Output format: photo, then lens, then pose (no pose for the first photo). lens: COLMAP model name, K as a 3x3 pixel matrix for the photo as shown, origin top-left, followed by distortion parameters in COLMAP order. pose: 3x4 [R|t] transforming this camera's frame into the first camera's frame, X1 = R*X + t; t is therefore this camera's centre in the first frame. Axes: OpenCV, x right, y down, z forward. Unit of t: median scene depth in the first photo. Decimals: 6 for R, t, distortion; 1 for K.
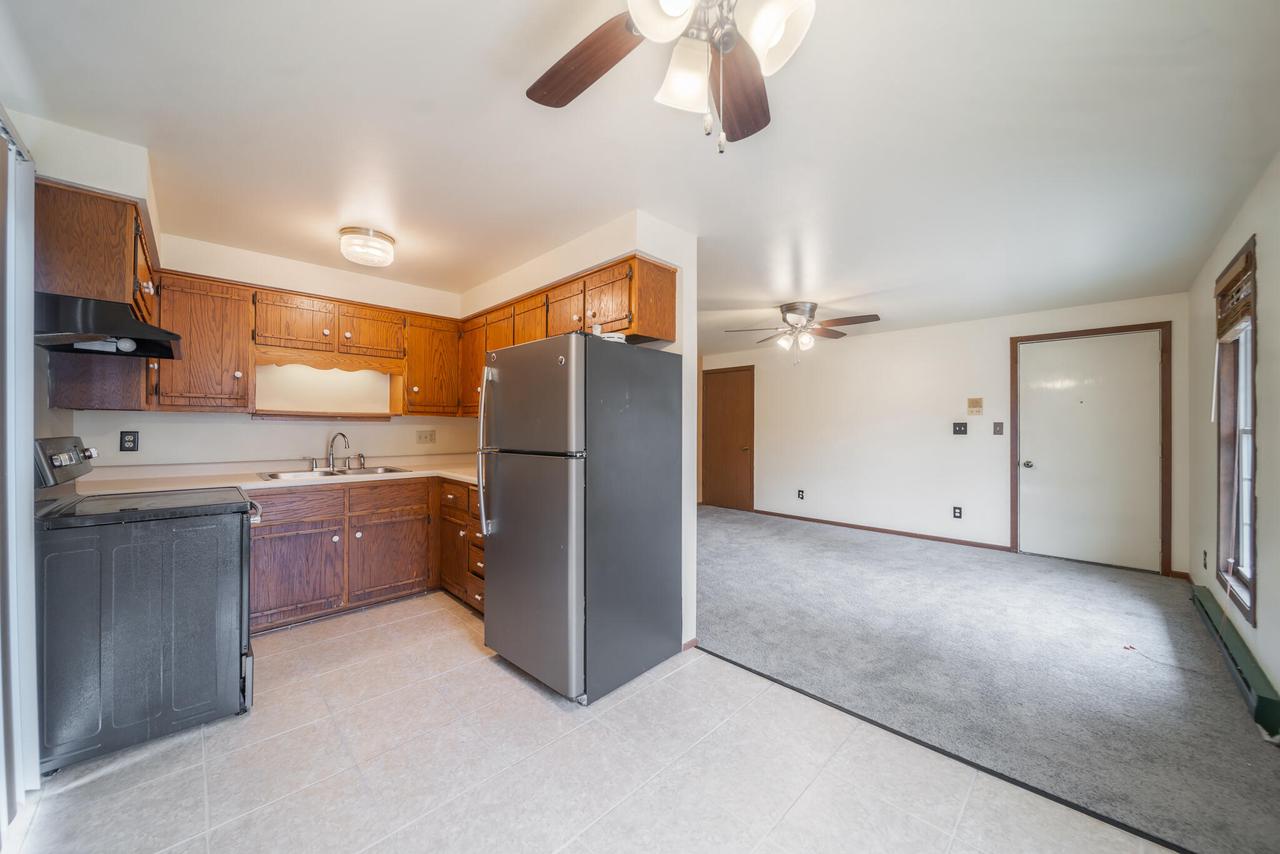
lens RADIAL K [[456.4, 0, 642.8], [0, 456.4, 425.2], [0, 0, 1]] dist [0.001779, -0.000242]
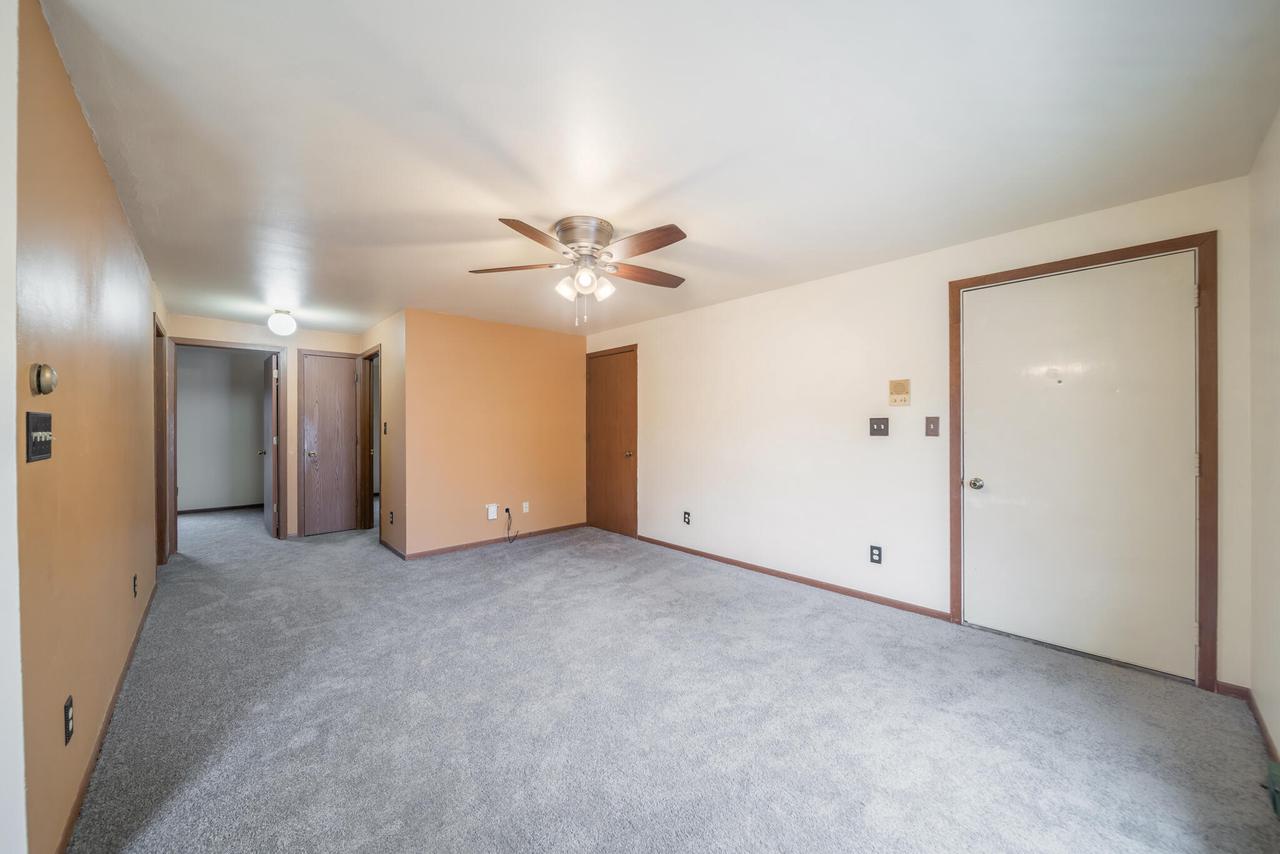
lens RADIAL K [[456.4, 0, 644.1], [0, 456.4, 426.3], [0, 0, 1]] dist [0.001779, -0.000242]
pose [[0.999606, -0.001871, -0.027997, 0.400711], [0.001899, 0.999998, 0.000989, 0.005593], [0.027996, -0.001042, 0.999608, 0.357746]]
